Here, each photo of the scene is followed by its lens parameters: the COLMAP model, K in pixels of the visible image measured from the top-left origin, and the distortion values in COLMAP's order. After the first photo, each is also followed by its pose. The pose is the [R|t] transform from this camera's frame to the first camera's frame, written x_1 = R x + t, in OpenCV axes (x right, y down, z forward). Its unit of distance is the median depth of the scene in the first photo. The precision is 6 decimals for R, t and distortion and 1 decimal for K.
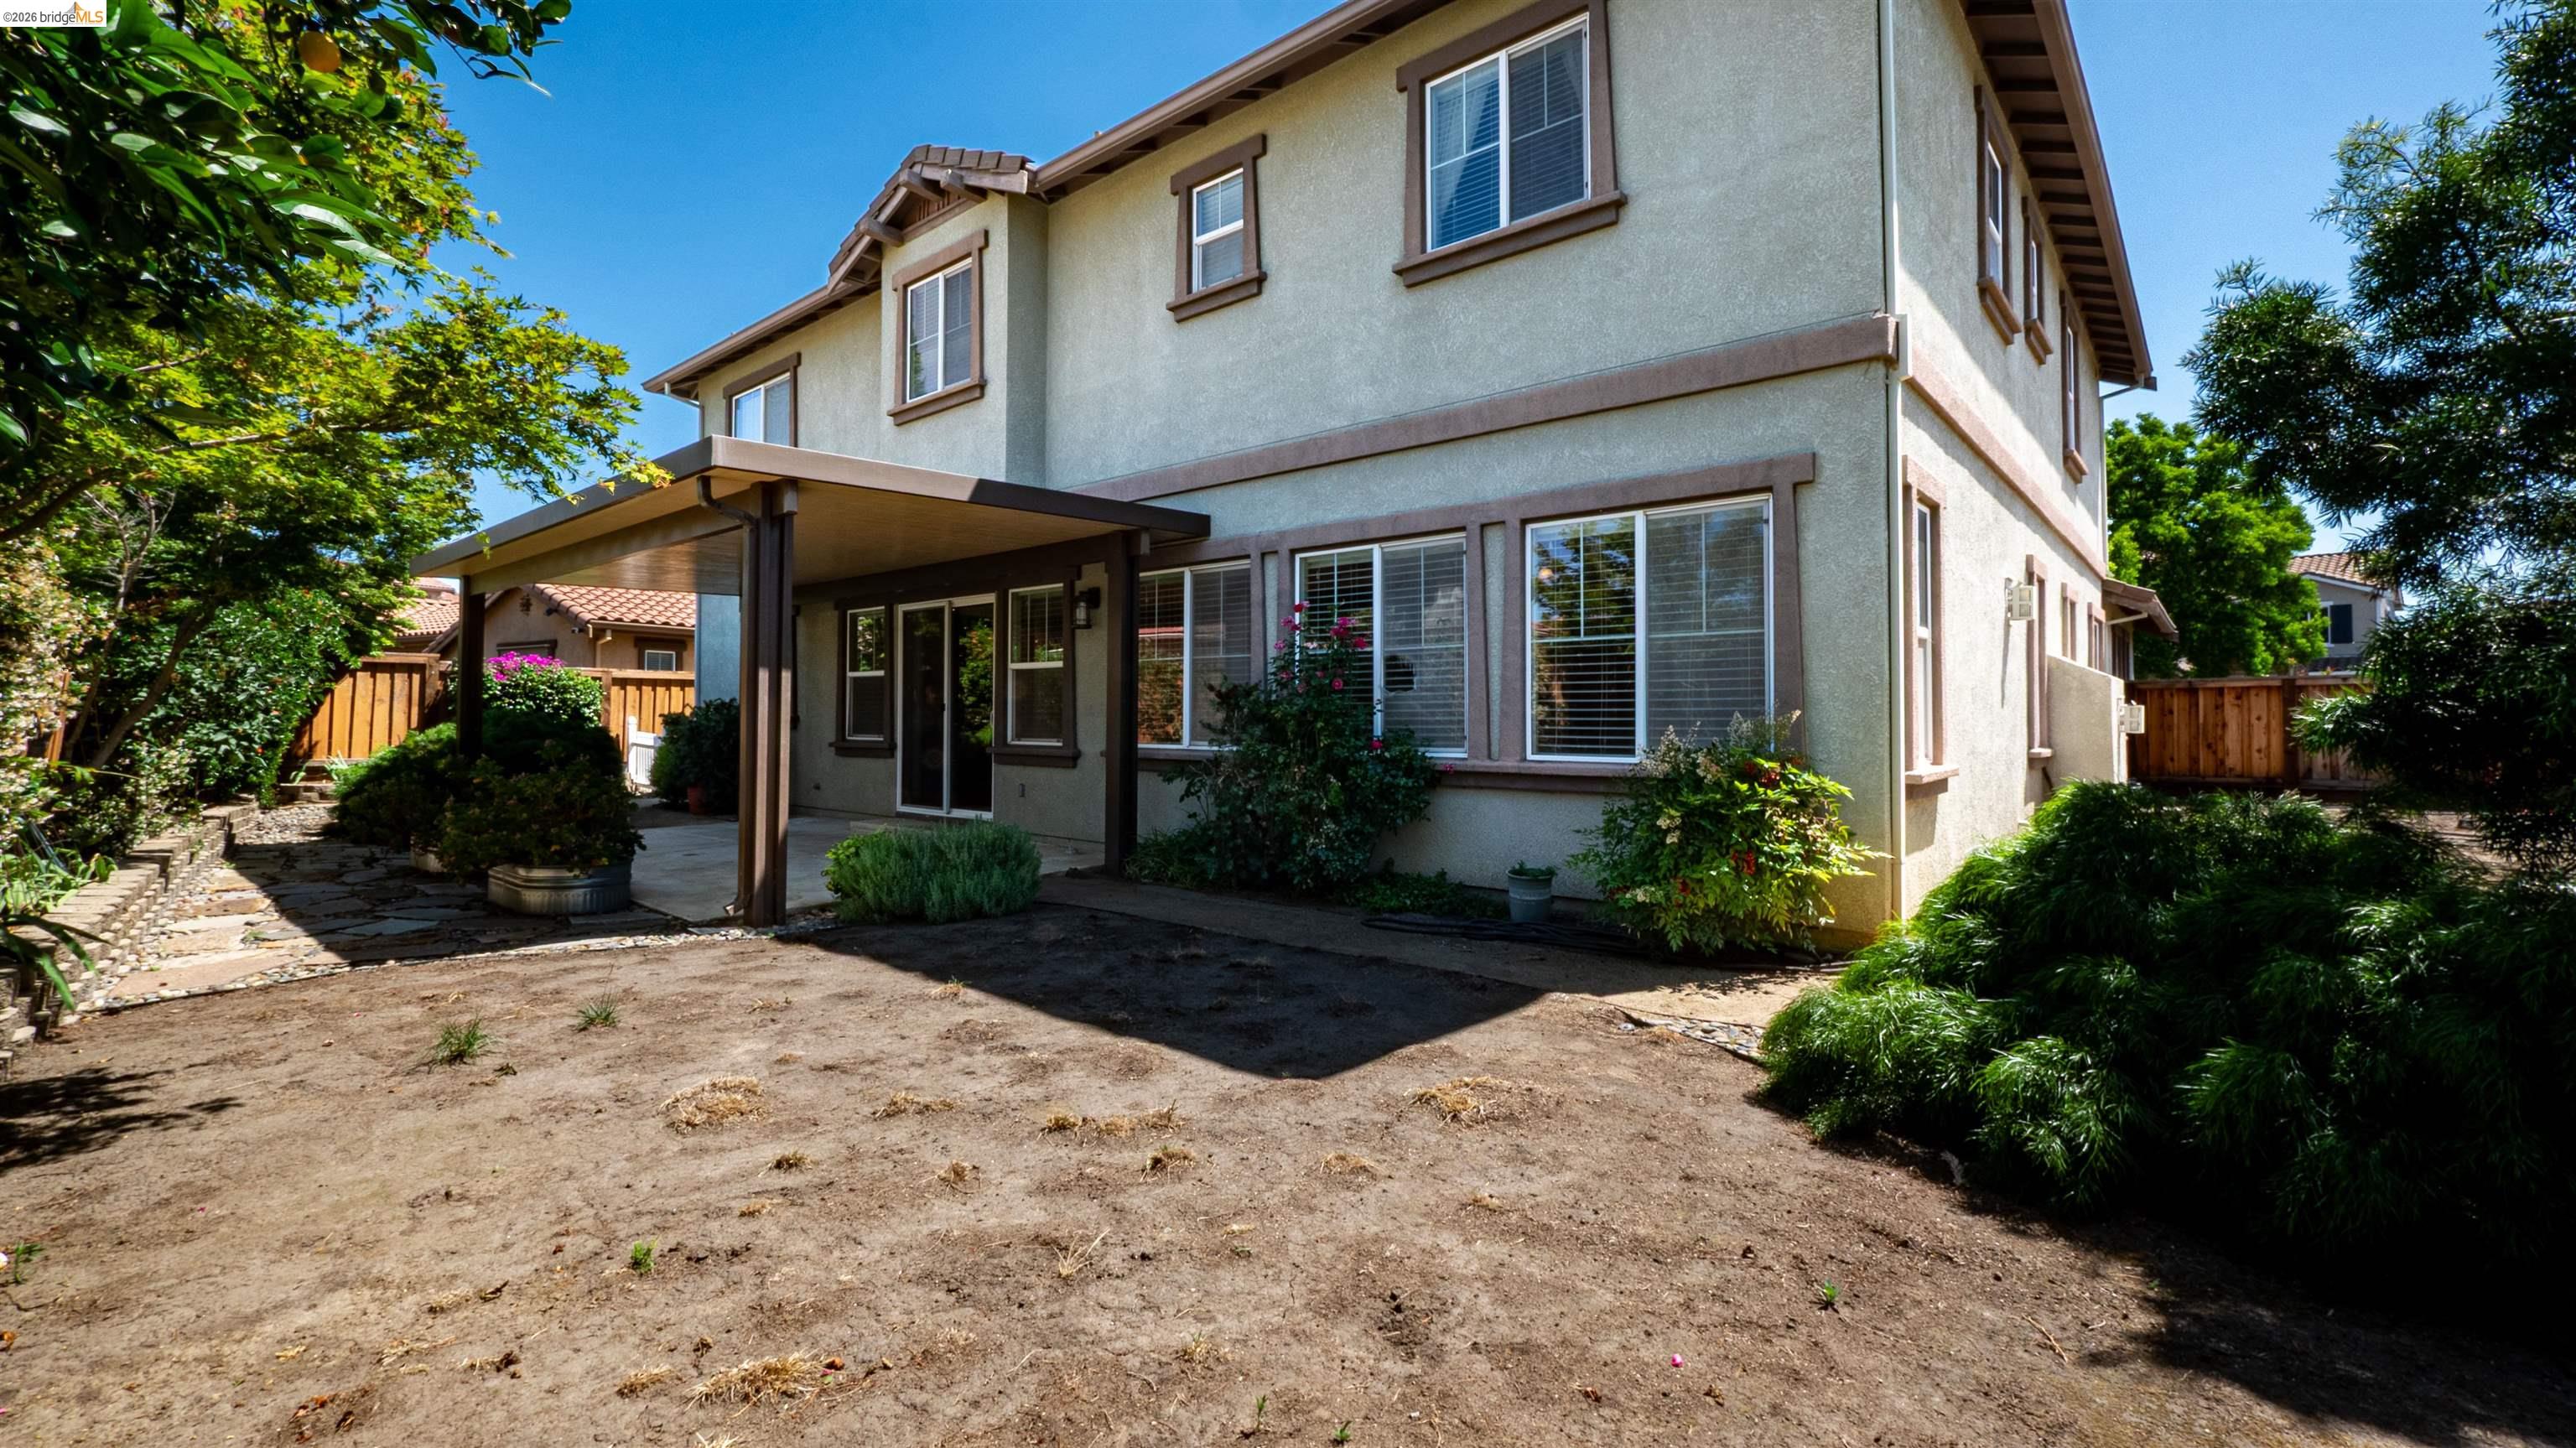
lens RADIAL K [[1095.7, 0, 1272.3], [0, 1095.7, 693.9], [0, 0, 1]] dist [-0.002390, -0.000250]
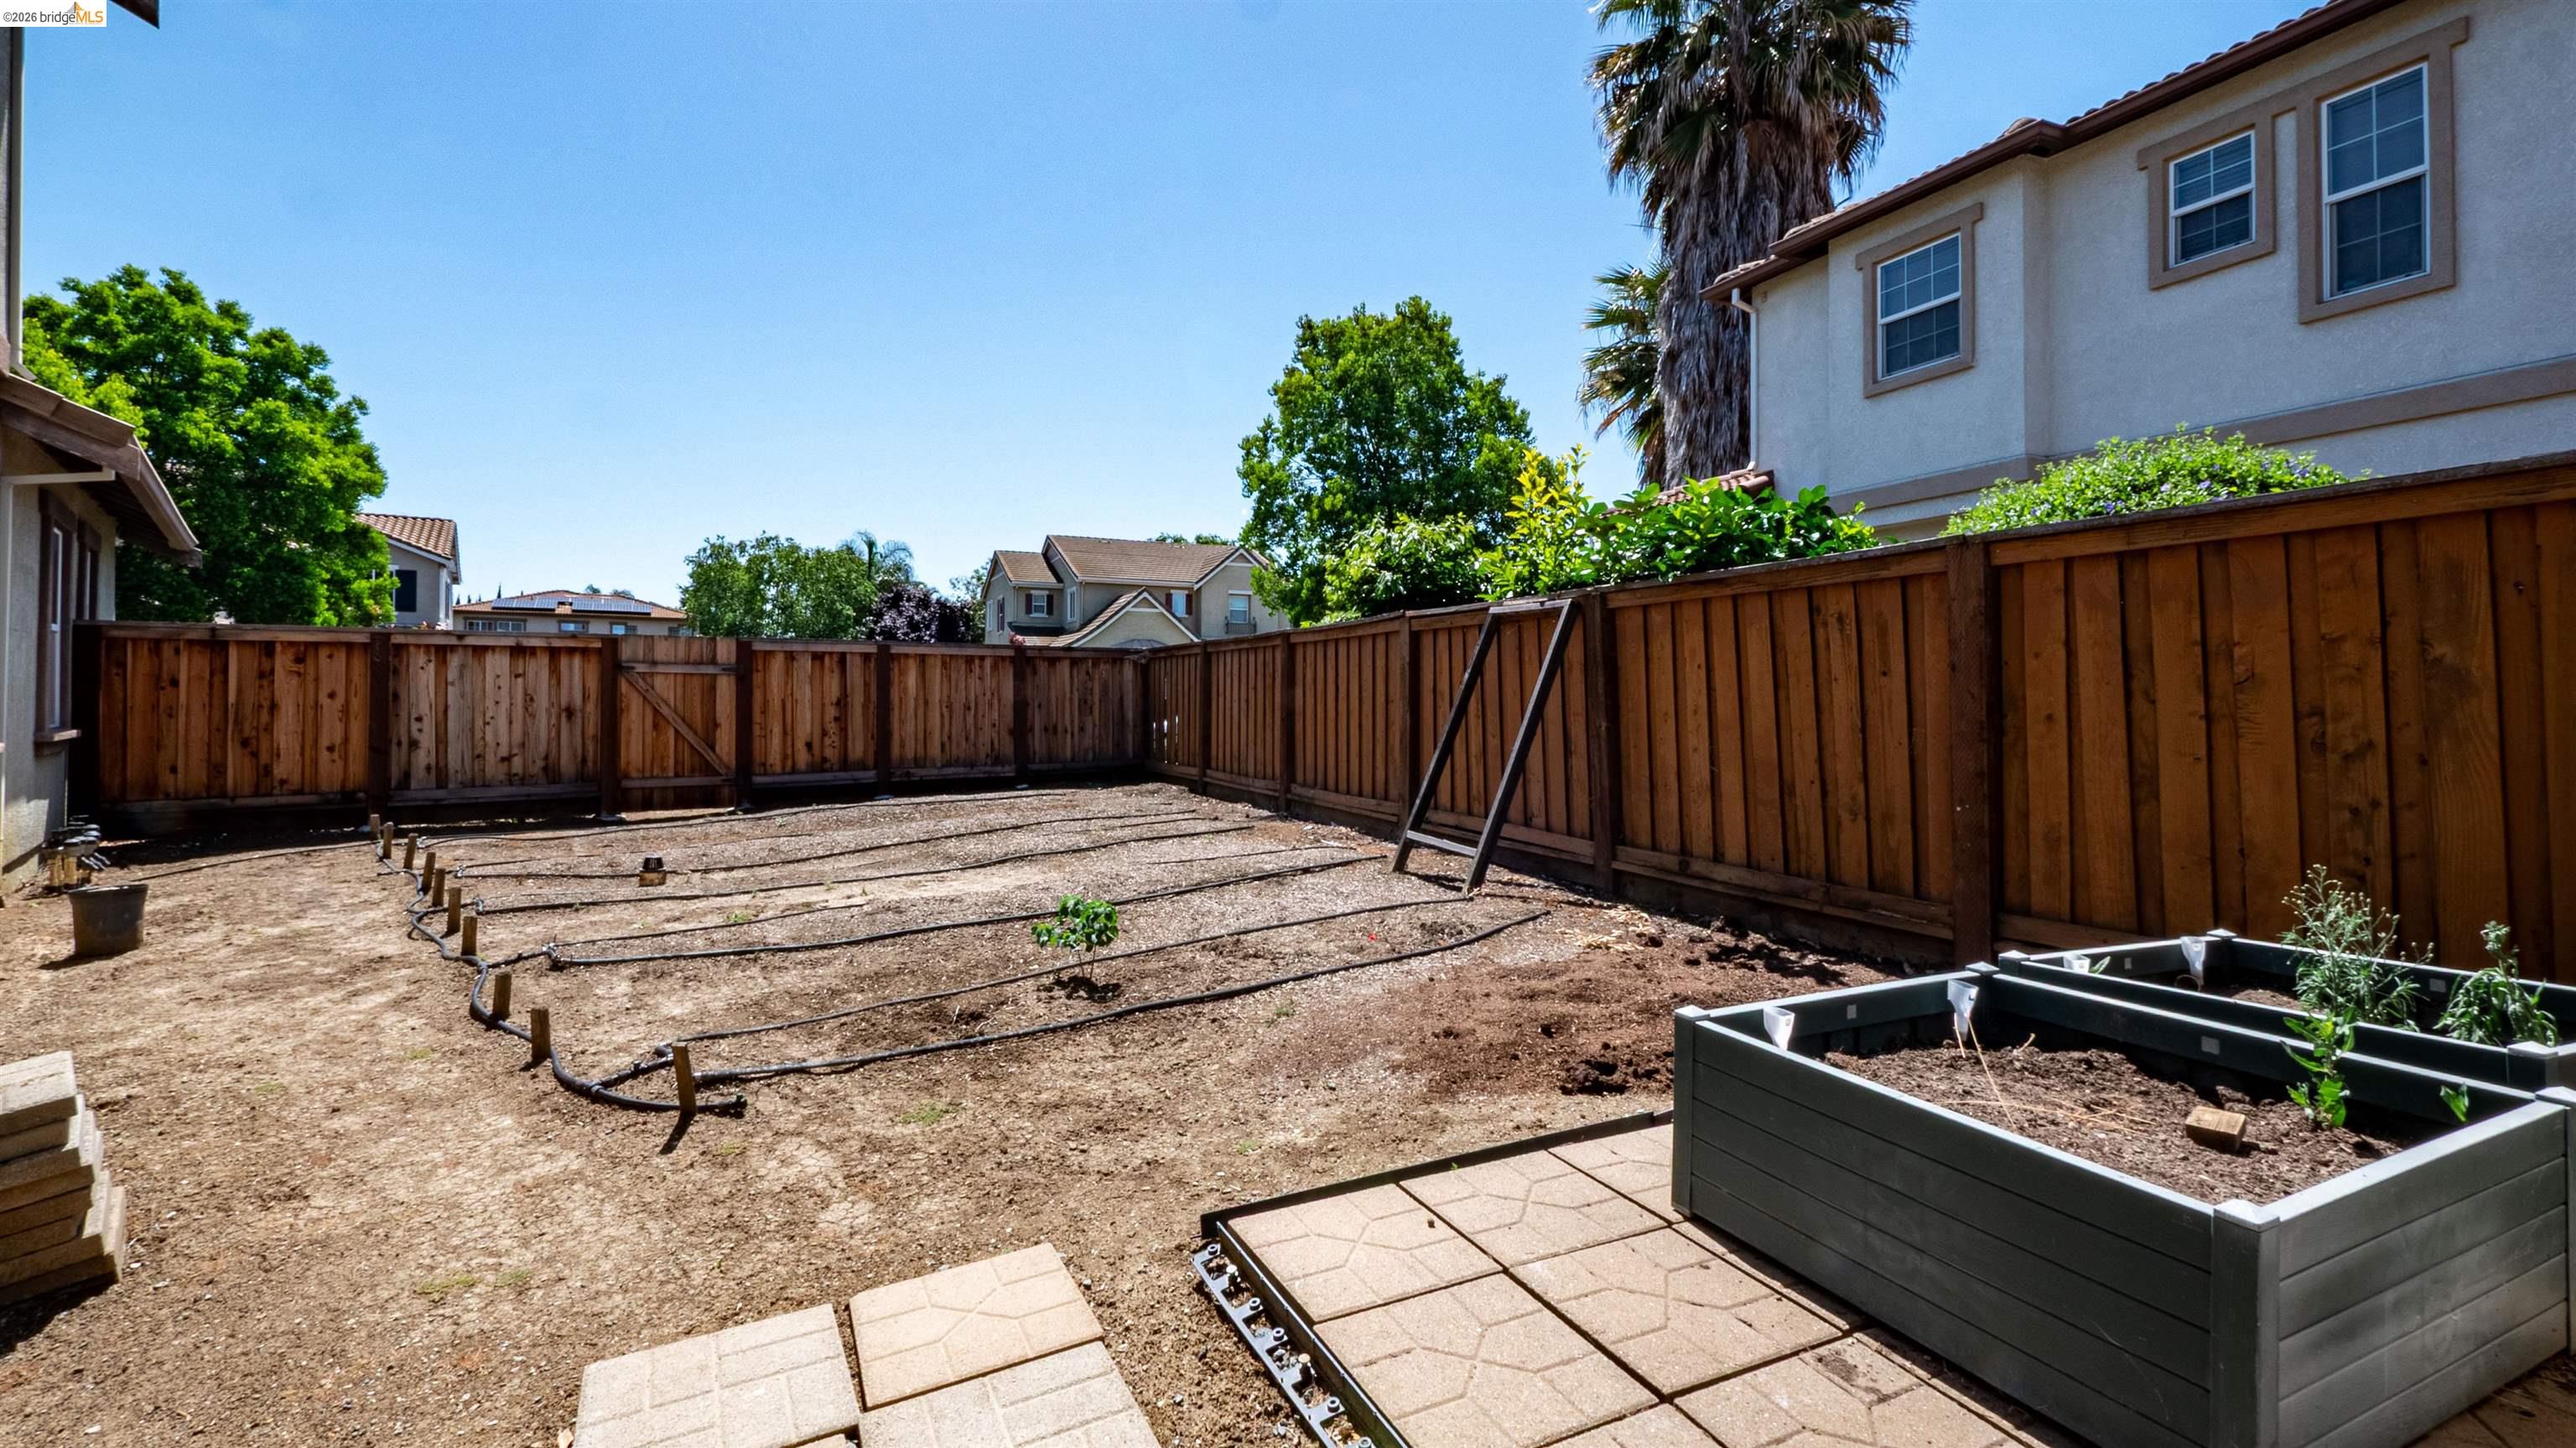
lens RADIAL K [[1095.7, 0, 1272.3], [0, 1095.7, 693.9], [0, 0, 1]] dist [-0.002390, -0.000250]
pose [[0.114780, 0.004400, 0.993381, 0.172292], [-0.031192, 0.999513, -0.000823, 0.002732], [-0.992901, -0.030891, 0.114862, 0.197640]]
